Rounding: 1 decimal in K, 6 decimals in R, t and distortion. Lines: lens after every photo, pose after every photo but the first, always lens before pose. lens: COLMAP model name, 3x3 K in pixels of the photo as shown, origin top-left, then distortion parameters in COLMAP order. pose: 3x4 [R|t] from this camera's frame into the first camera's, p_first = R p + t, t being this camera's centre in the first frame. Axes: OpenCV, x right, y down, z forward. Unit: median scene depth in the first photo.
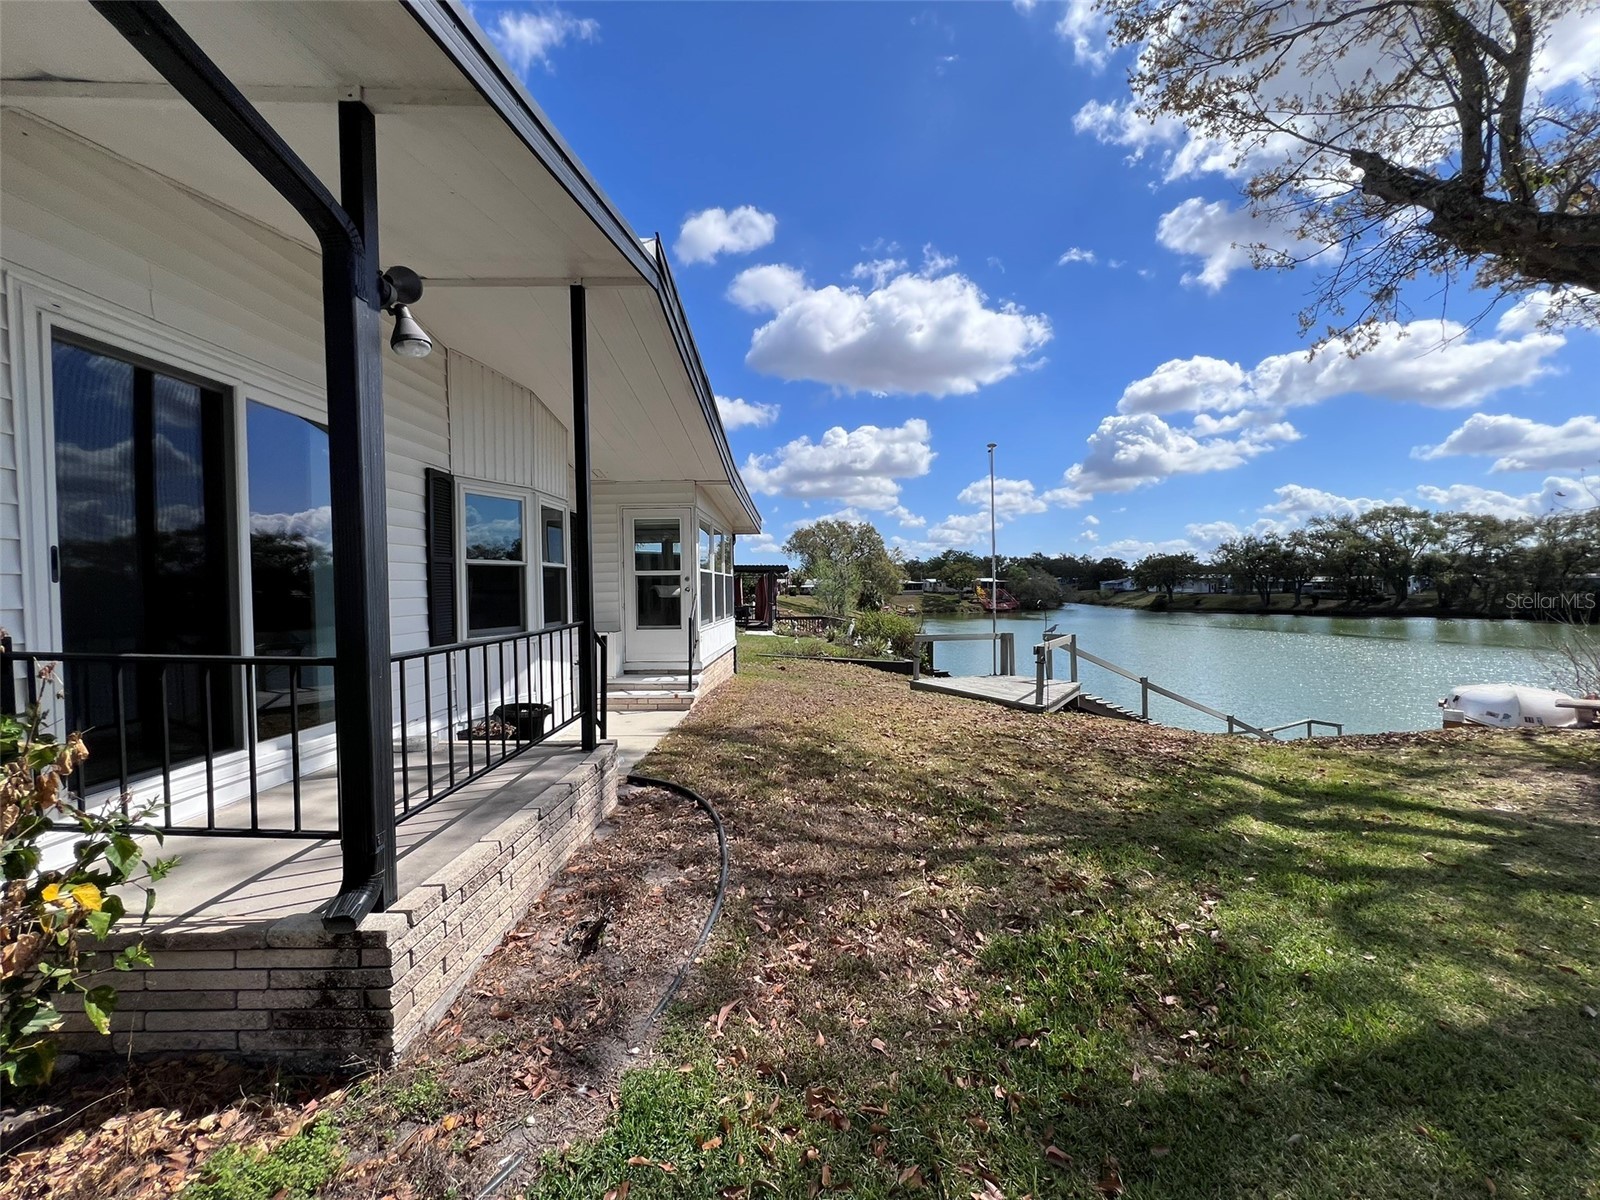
lens RADIAL K [[647.6, 0, 796.2], [0, 647.6, 613.0], [0, 0, 1]] dist [-0.000104, 0.000200]
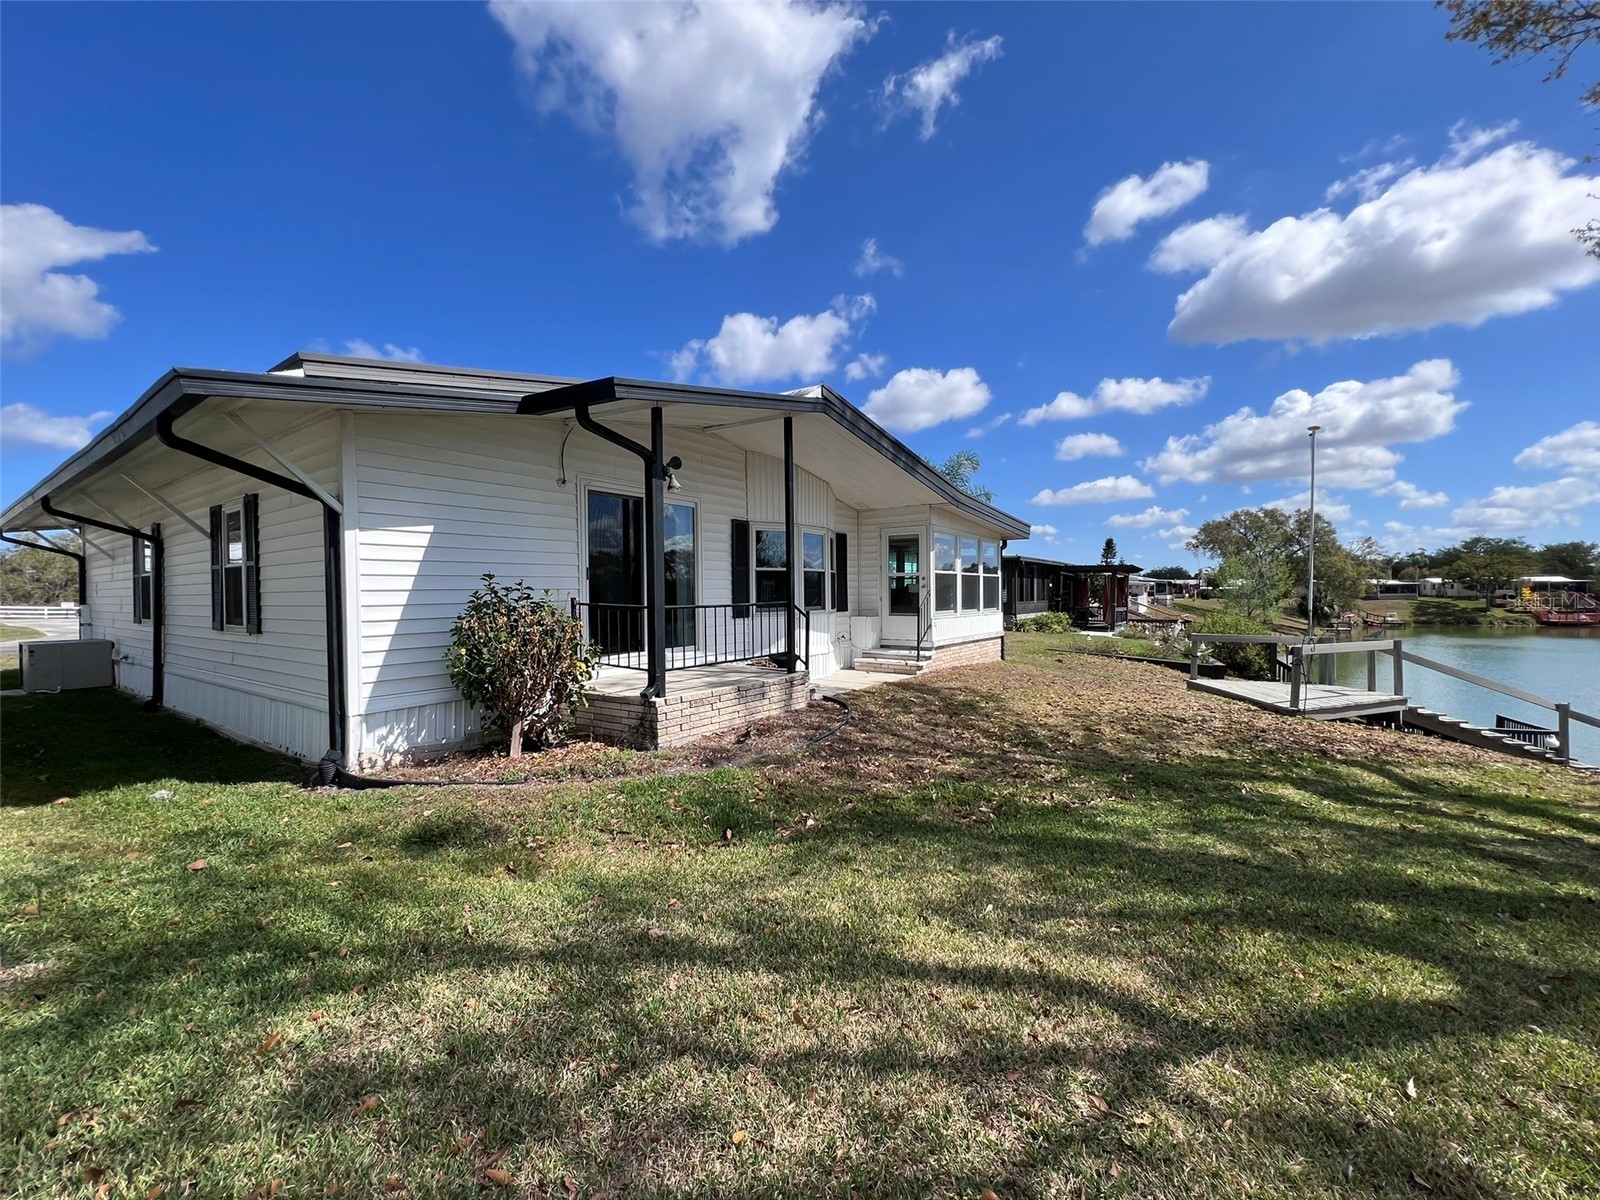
lens RADIAL K [[647.6, 0, 795.6], [0, 647.6, 593.7], [0, 0, 1]] dist [-0.000104, 0.000200]
pose [[0.827963, 0.006750, -0.560743, 0.021886], [-0.024854, 0.999387, -0.024667, 0.001085], [0.560232, 0.034360, 0.827623, -0.015388]]
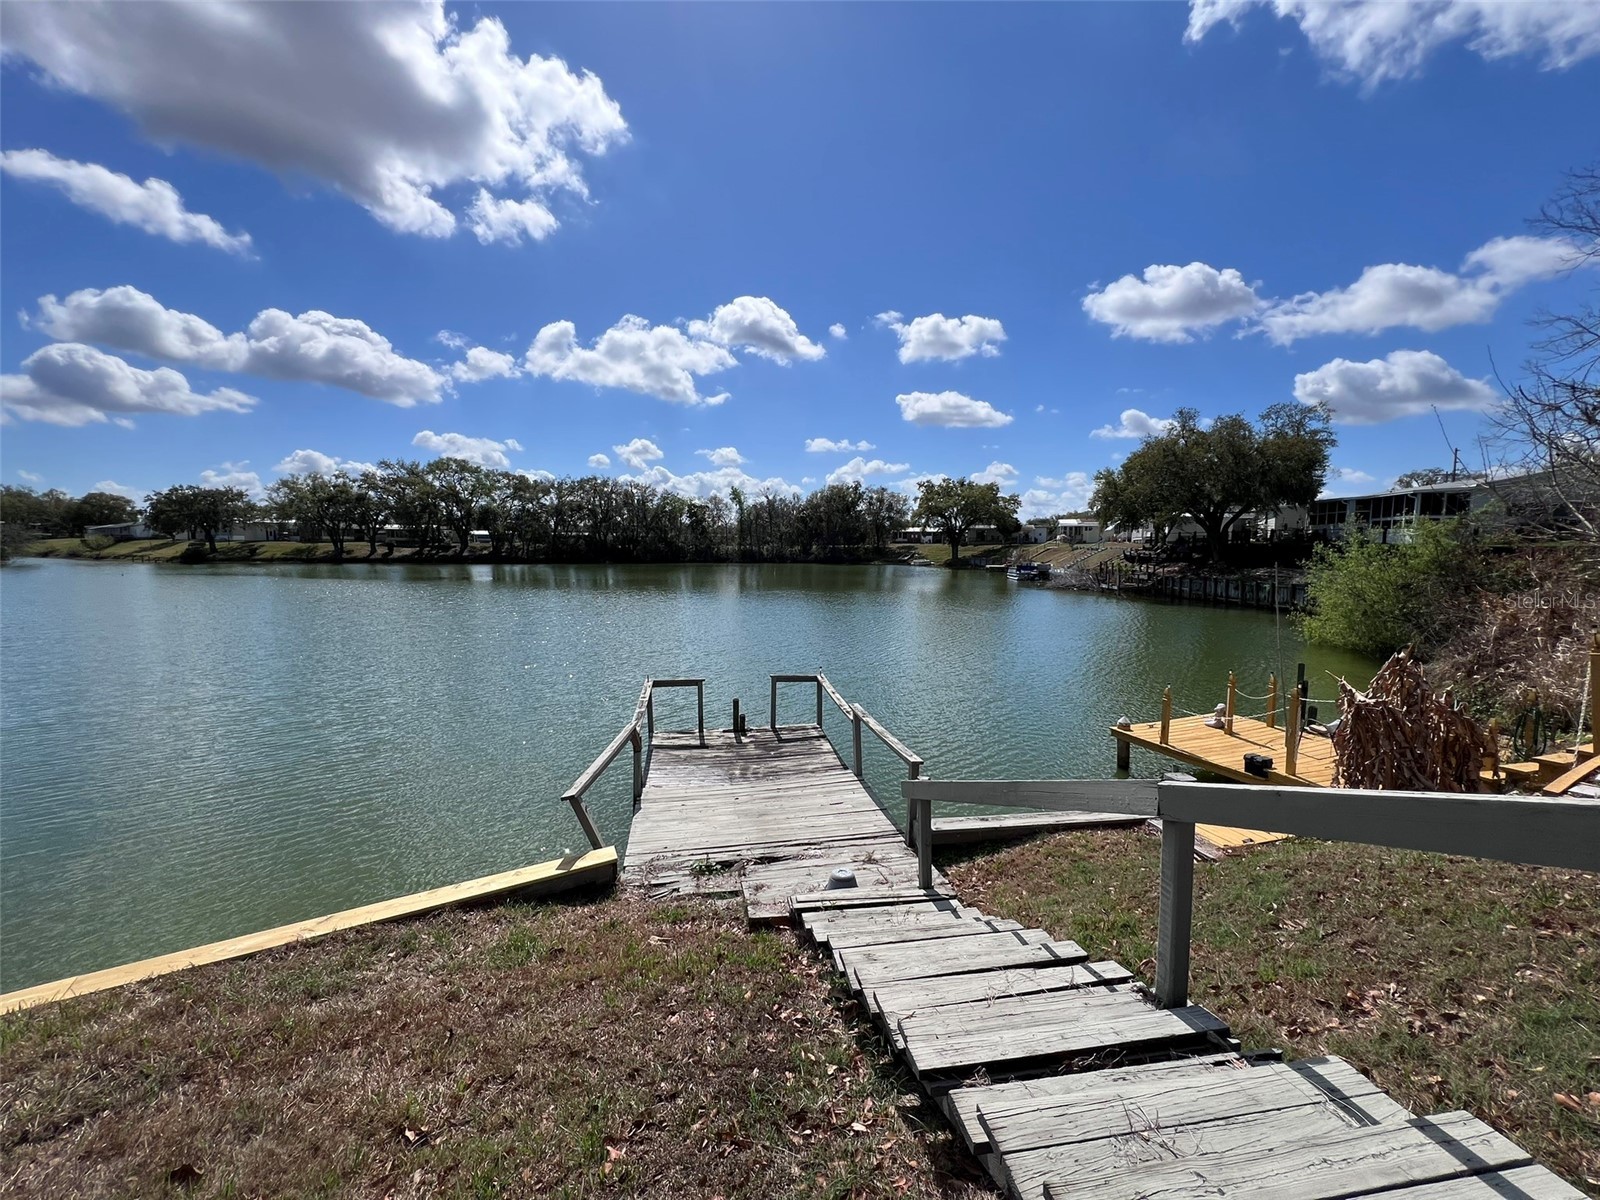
lens RADIAL K [[647.6, 0, 799.4], [0, 647.6, 595.6], [0, 0, 1]] dist [-0.000104, 0.000200]
pose [[0.297264, -0.062414, 0.952753, 0.058048], [0.029965, 0.997979, 0.056027, 0.012110], [-0.954325, 0.011895, 0.298534, 0.121368]]
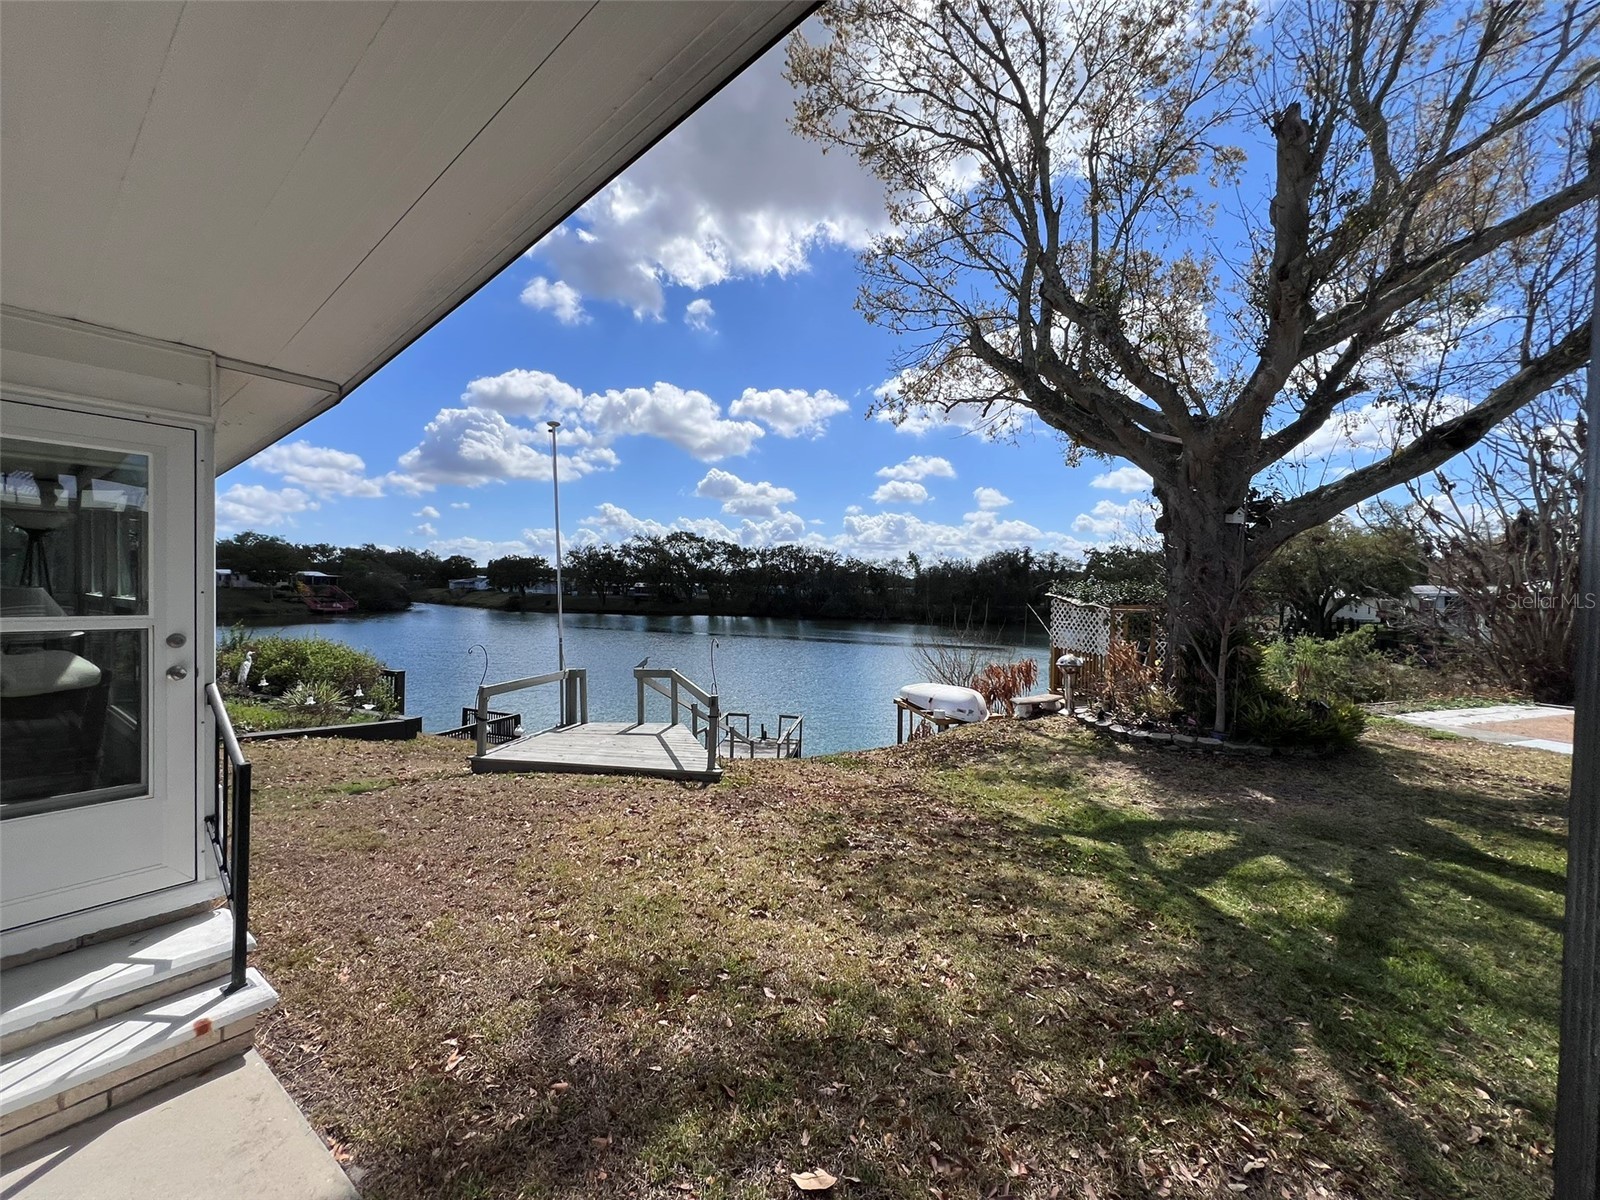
lens RADIAL K [[647.6, 0, 803.8], [0, 647.6, 641.0], [0, 0, 1]] dist [-0.000104, 0.000200]
pose [[0.576550, -0.043589, 0.815898, -0.015250], [0.005636, 0.998764, 0.049376, -0.004169], [-0.817042, -0.023870, 0.576084, 0.033123]]
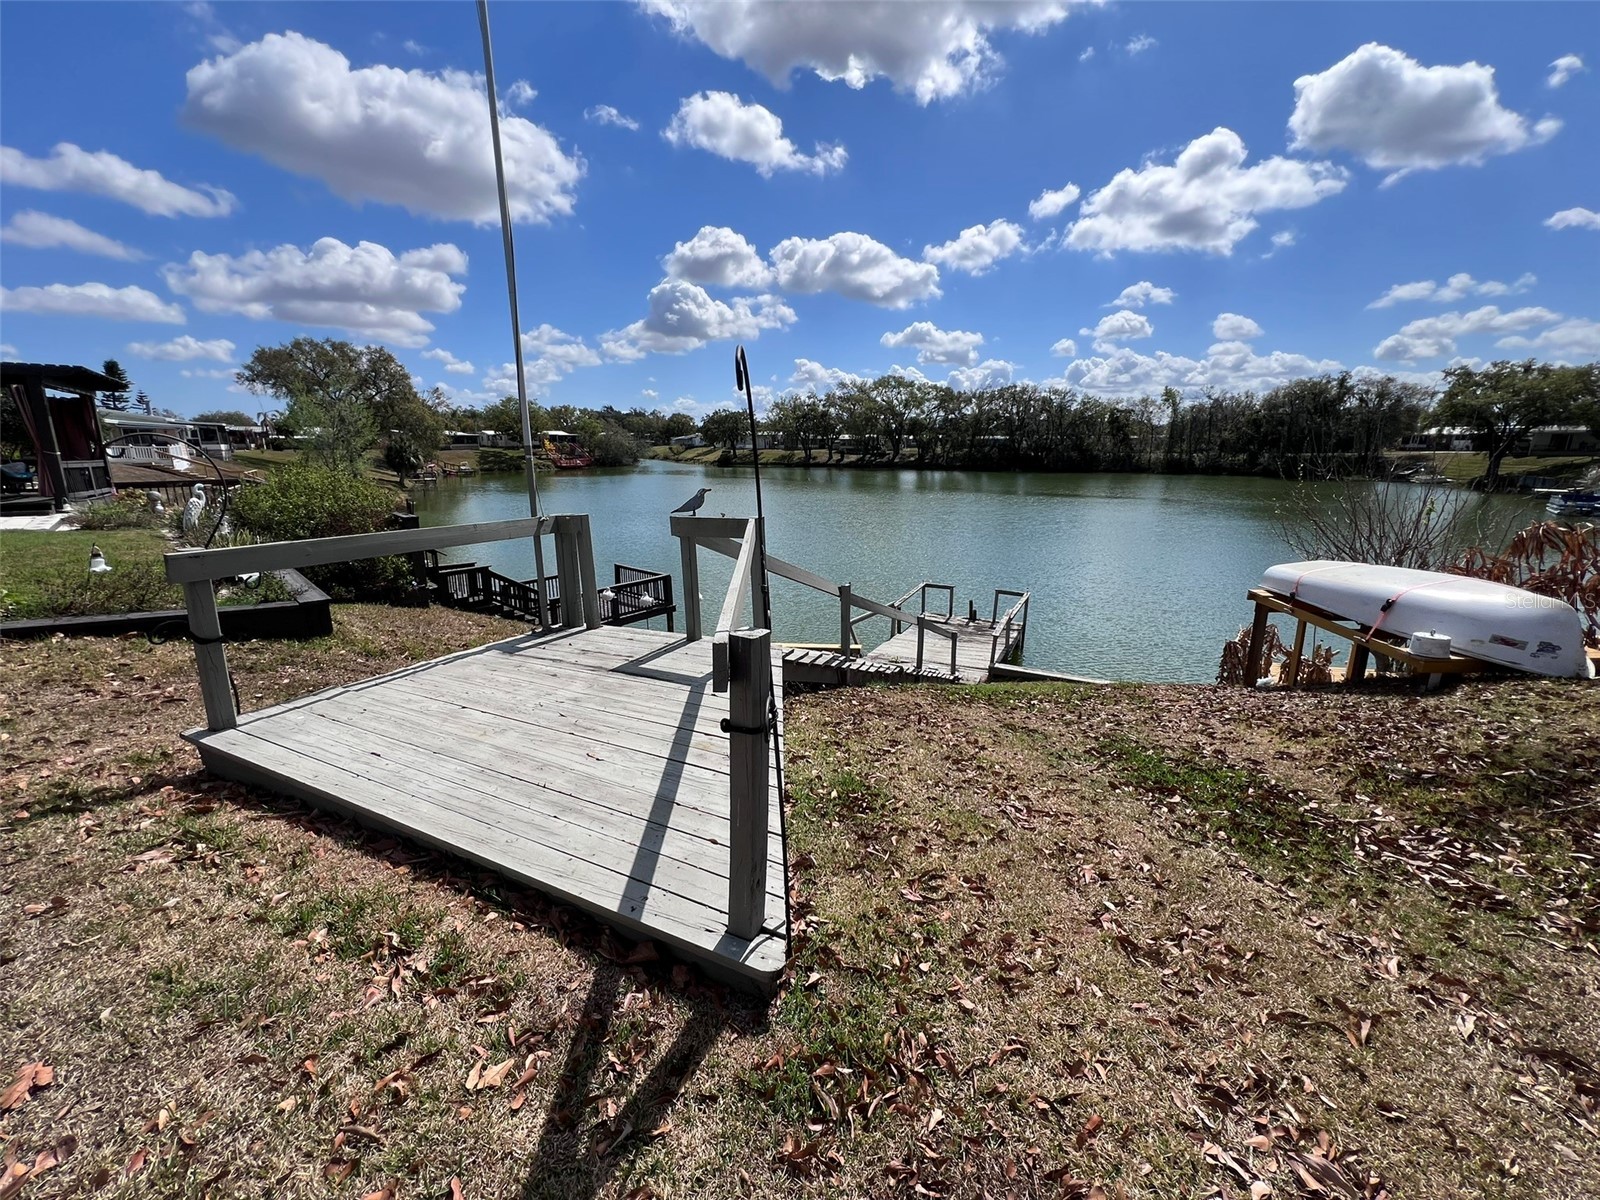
lens RADIAL K [[647.6, 0, 795.2], [0, 647.6, 606.1], [0, 0, 1]] dist [-0.000104, 0.000200]
pose [[0.809774, -0.134803, 0.571046, 0.020977], [0.015237, 0.977753, 0.209204, 0.000556], [-0.586544, -0.160708, 0.793813, 0.062934]]
